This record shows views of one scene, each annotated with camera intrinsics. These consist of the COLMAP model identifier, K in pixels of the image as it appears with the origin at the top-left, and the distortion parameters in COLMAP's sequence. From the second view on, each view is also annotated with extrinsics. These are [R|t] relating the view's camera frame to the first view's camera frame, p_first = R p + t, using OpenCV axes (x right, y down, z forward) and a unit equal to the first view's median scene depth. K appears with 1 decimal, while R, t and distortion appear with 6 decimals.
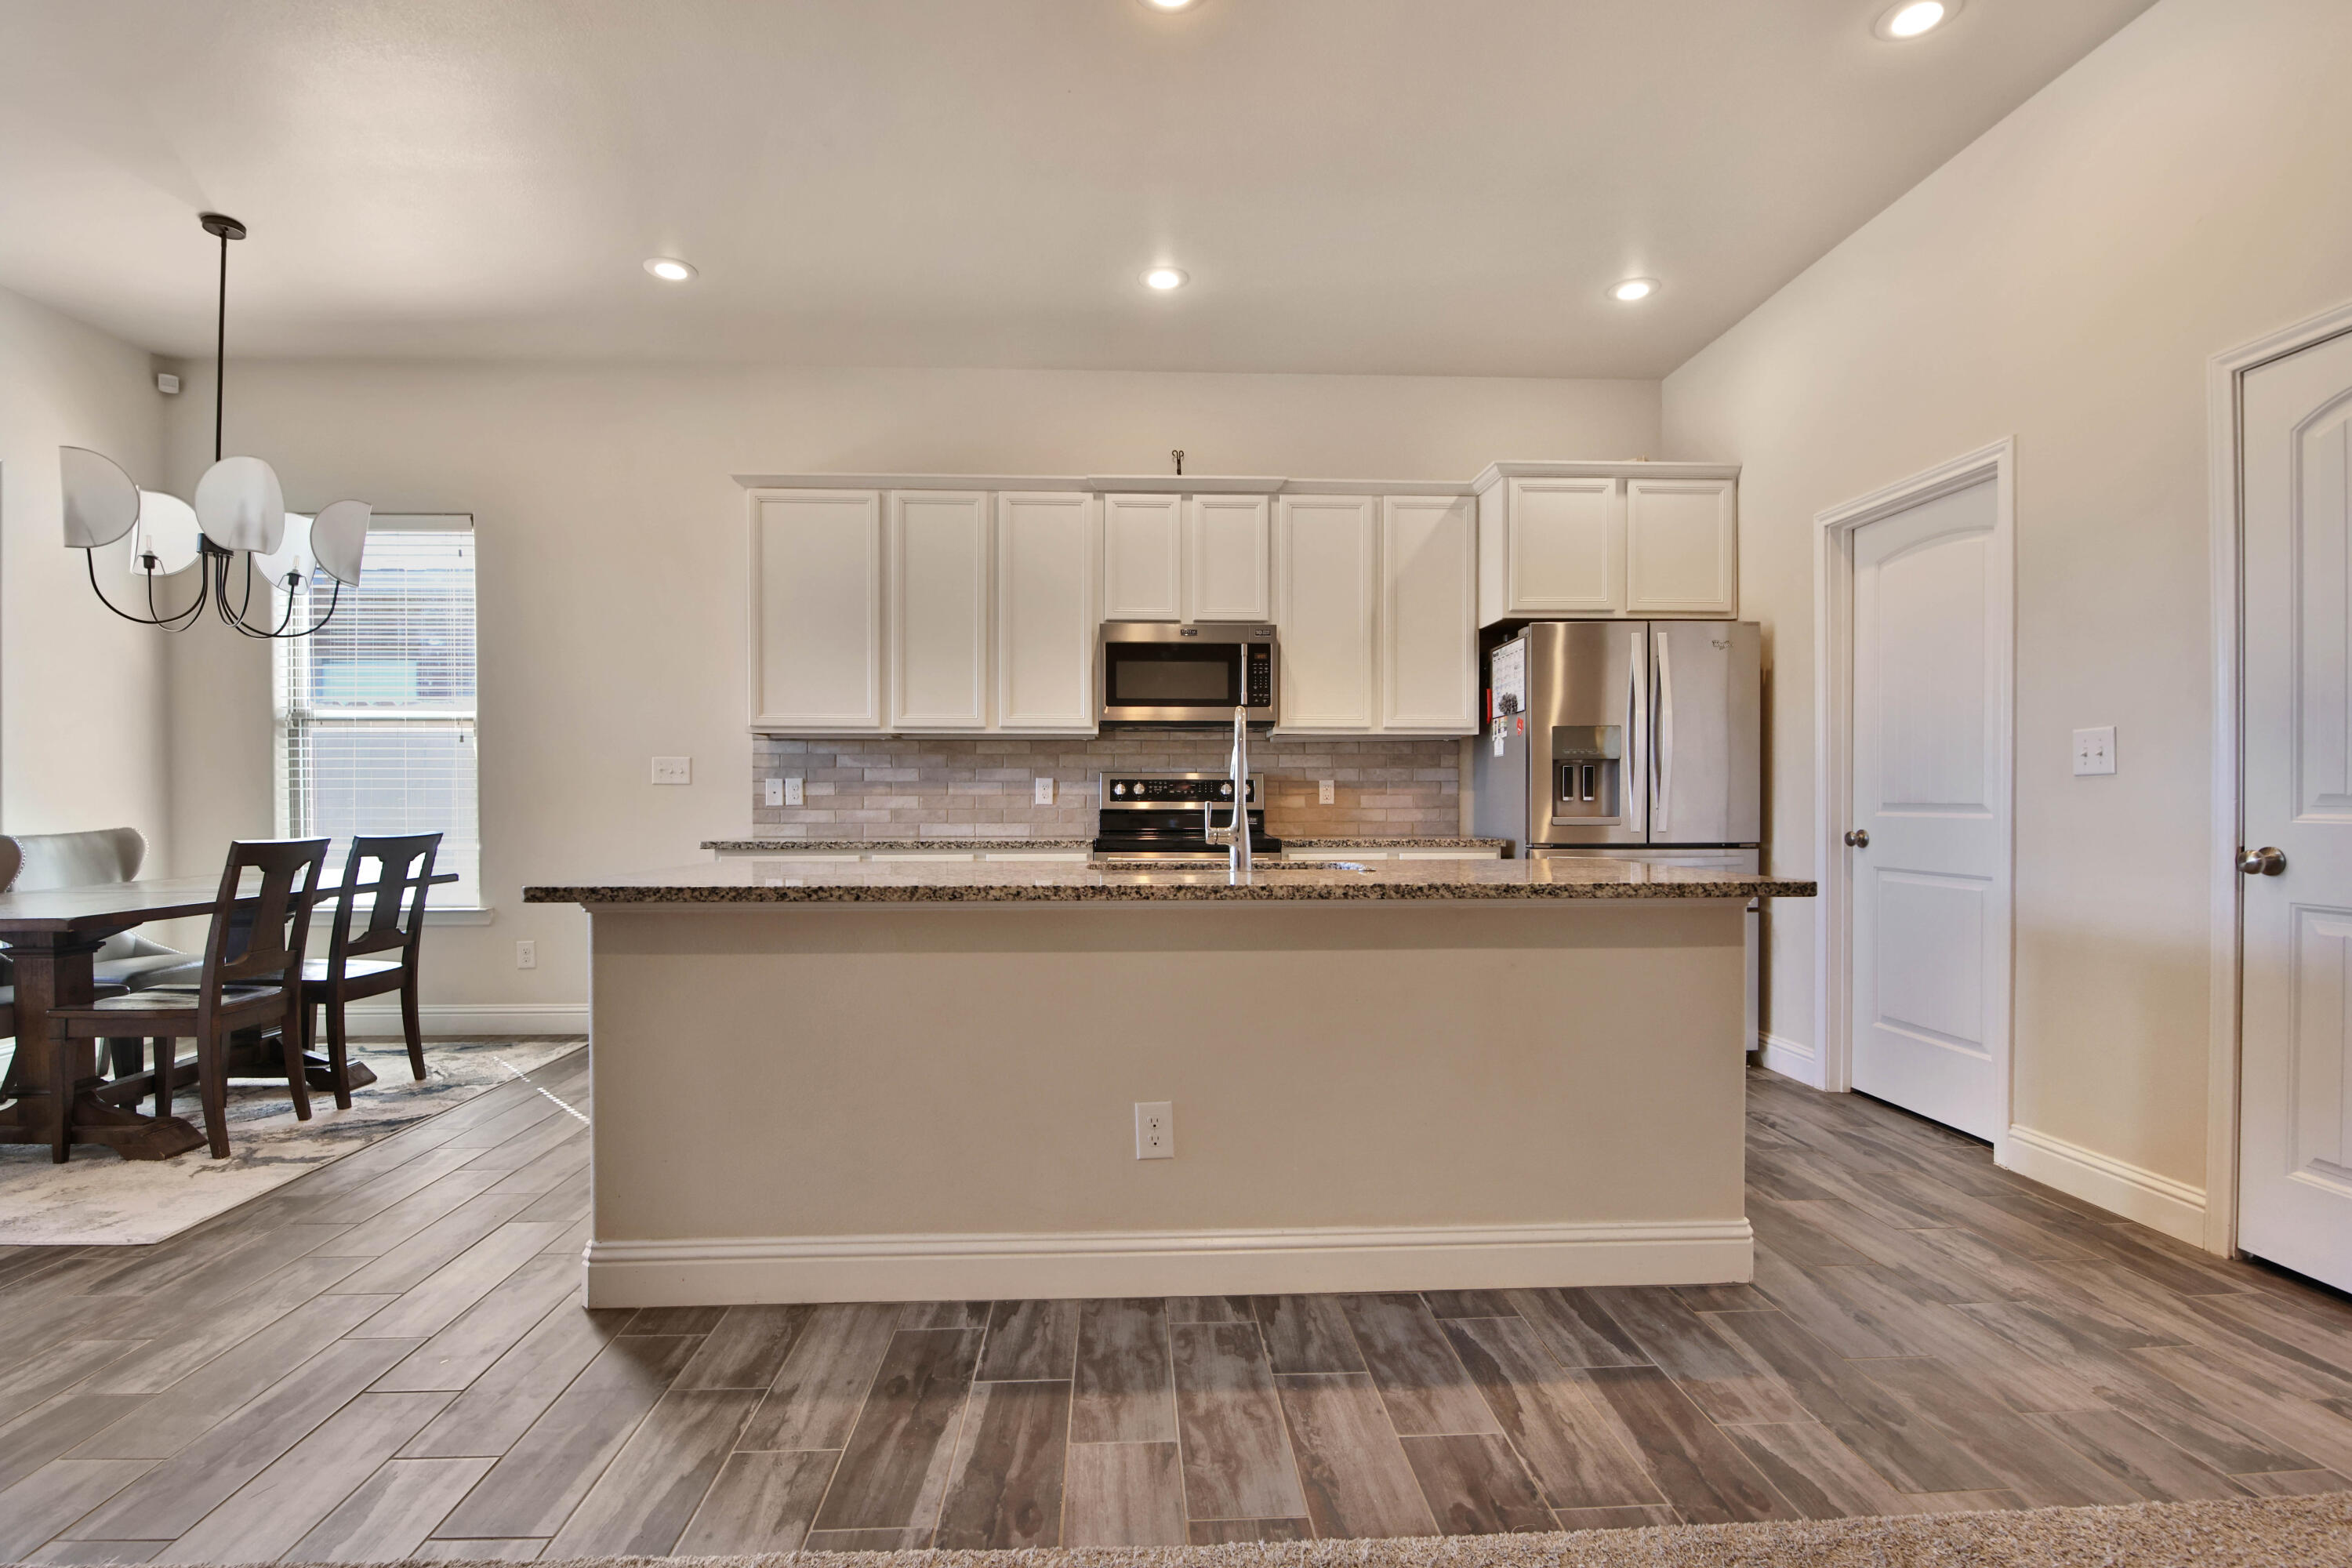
lens RADIAL K [[1103.1, 0, 1170.8], [0, 1103.1, 801.3], [0, 0, 1]] dist [-0.001748, -0.000591]
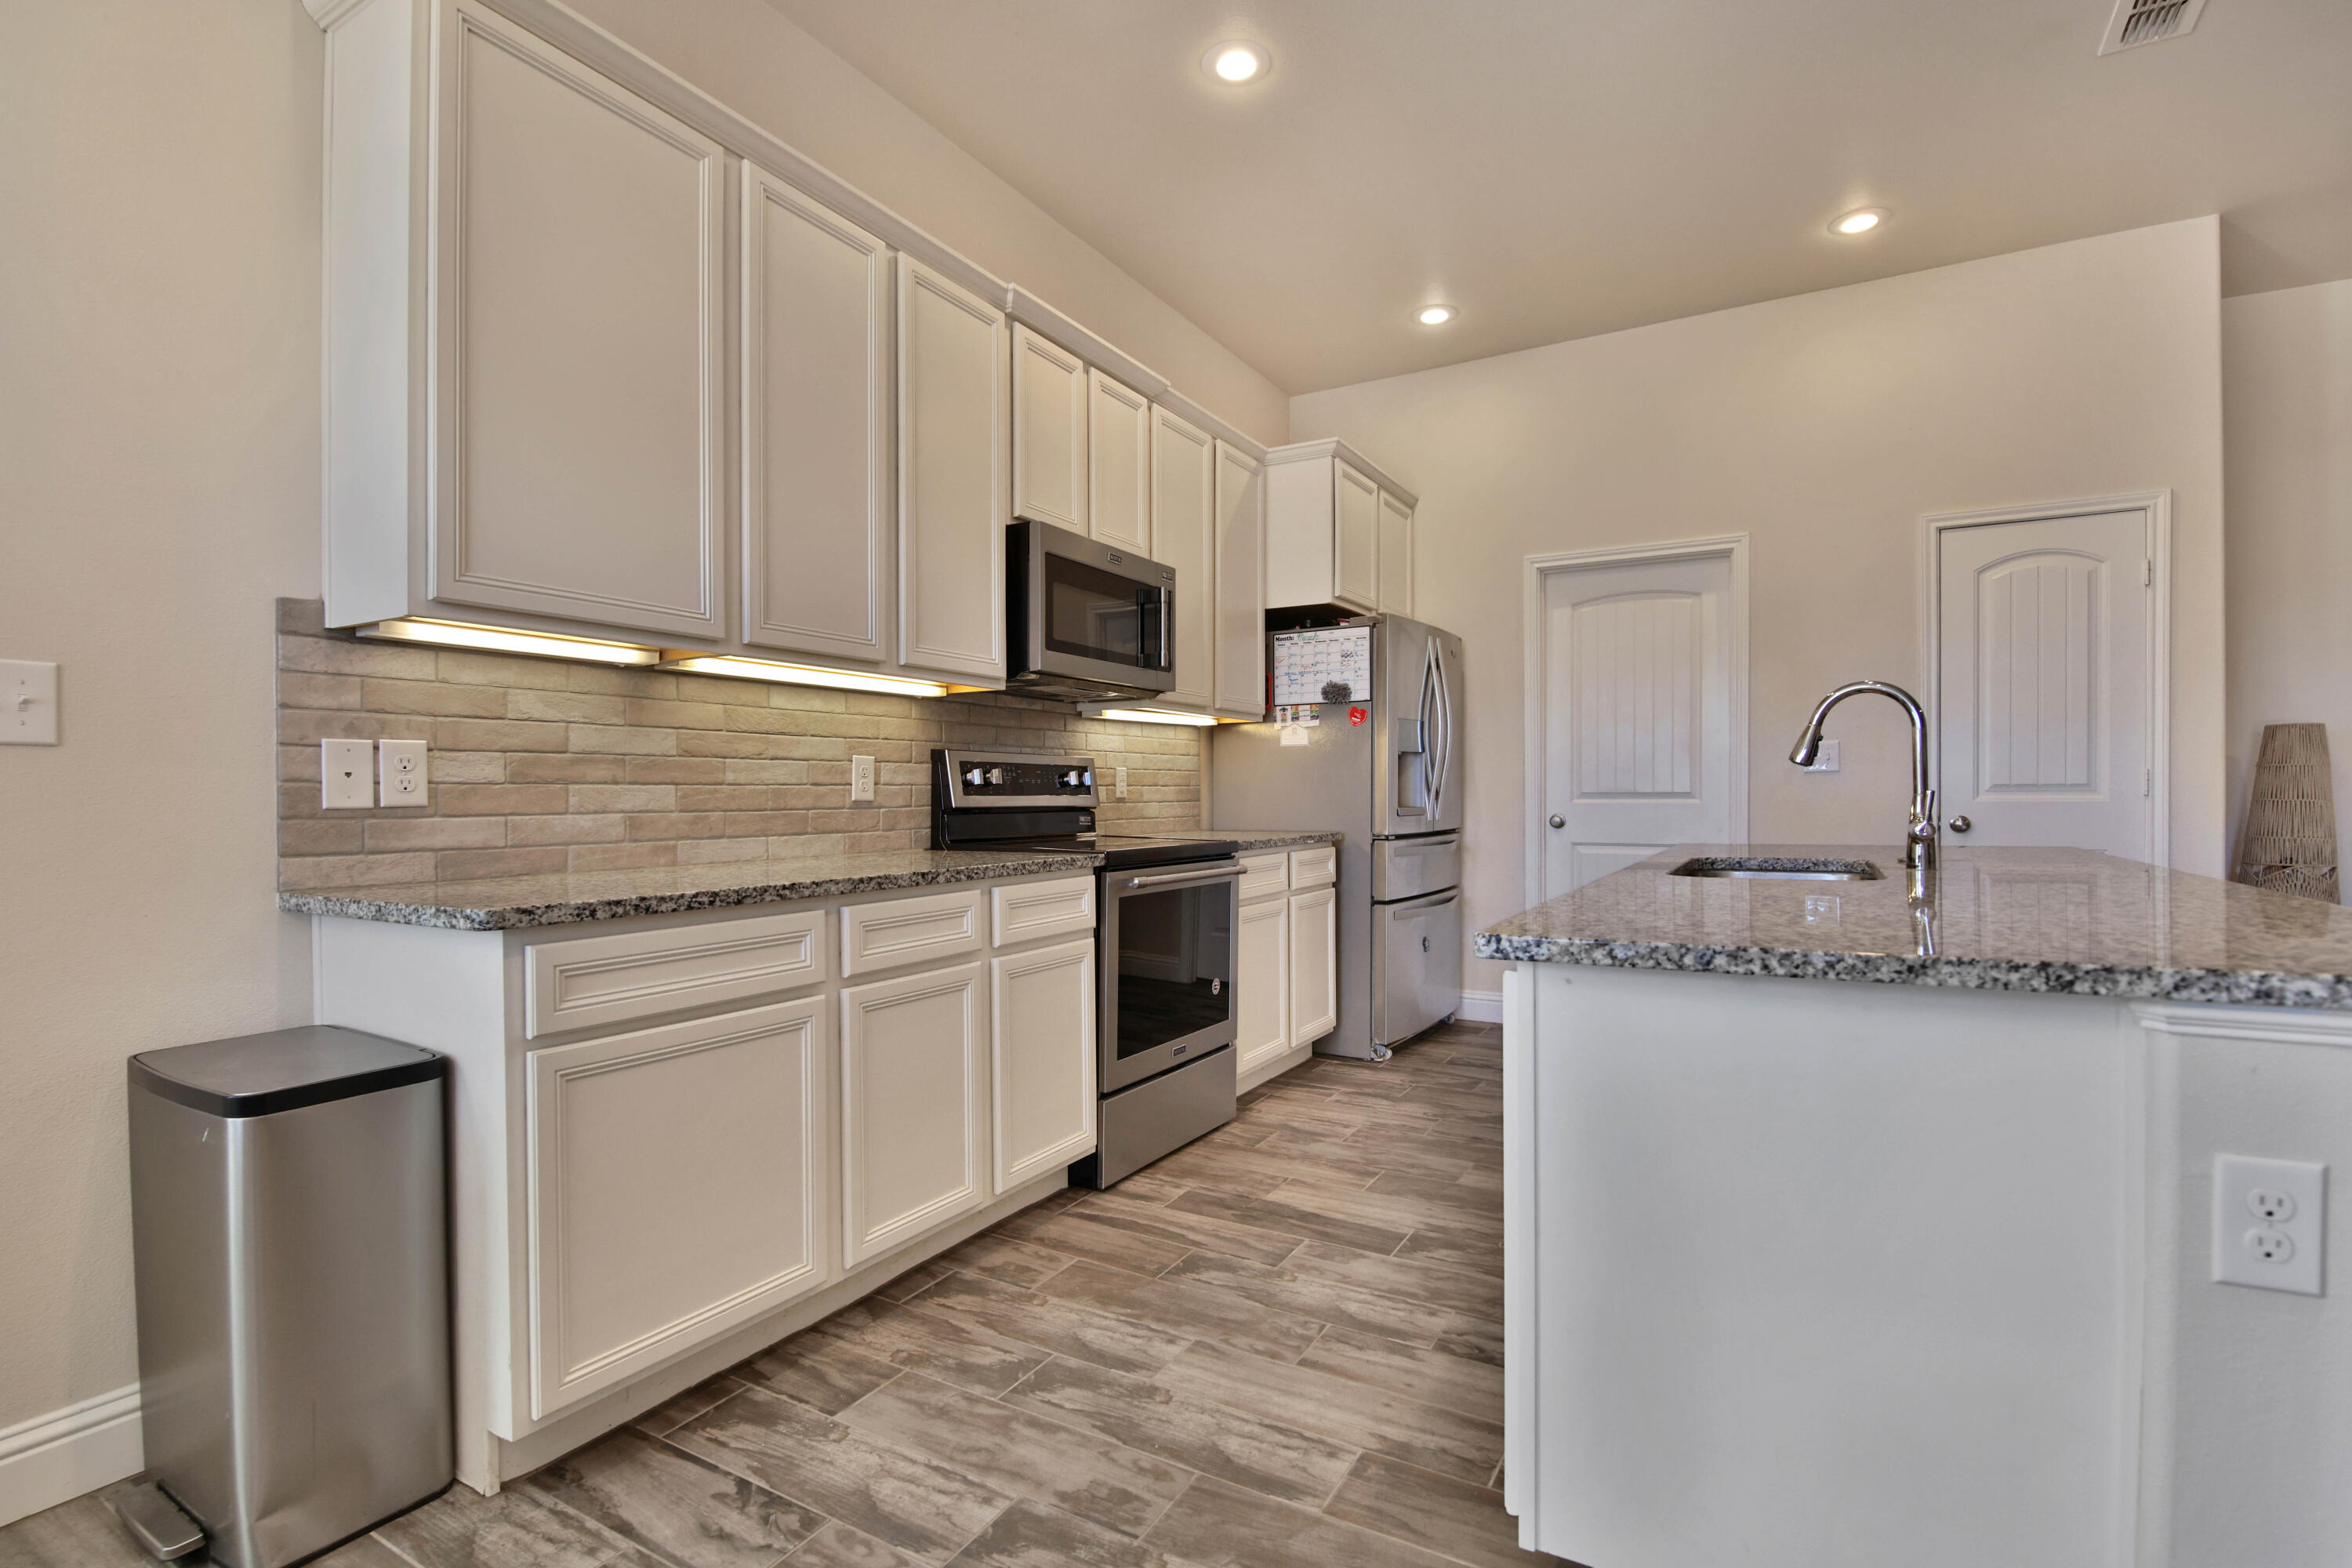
lens RADIAL K [[1103.1, 0, 1170.8], [0, 1103.1, 801.3], [0, 0, 1]] dist [-0.001748, -0.000591]
pose [[0.542324, -0.006341, 0.840145, -0.548691], [0.006993, 0.999971, 0.003033, 0.002919], [-0.840140, 0.004231, 0.542353, 0.562124]]
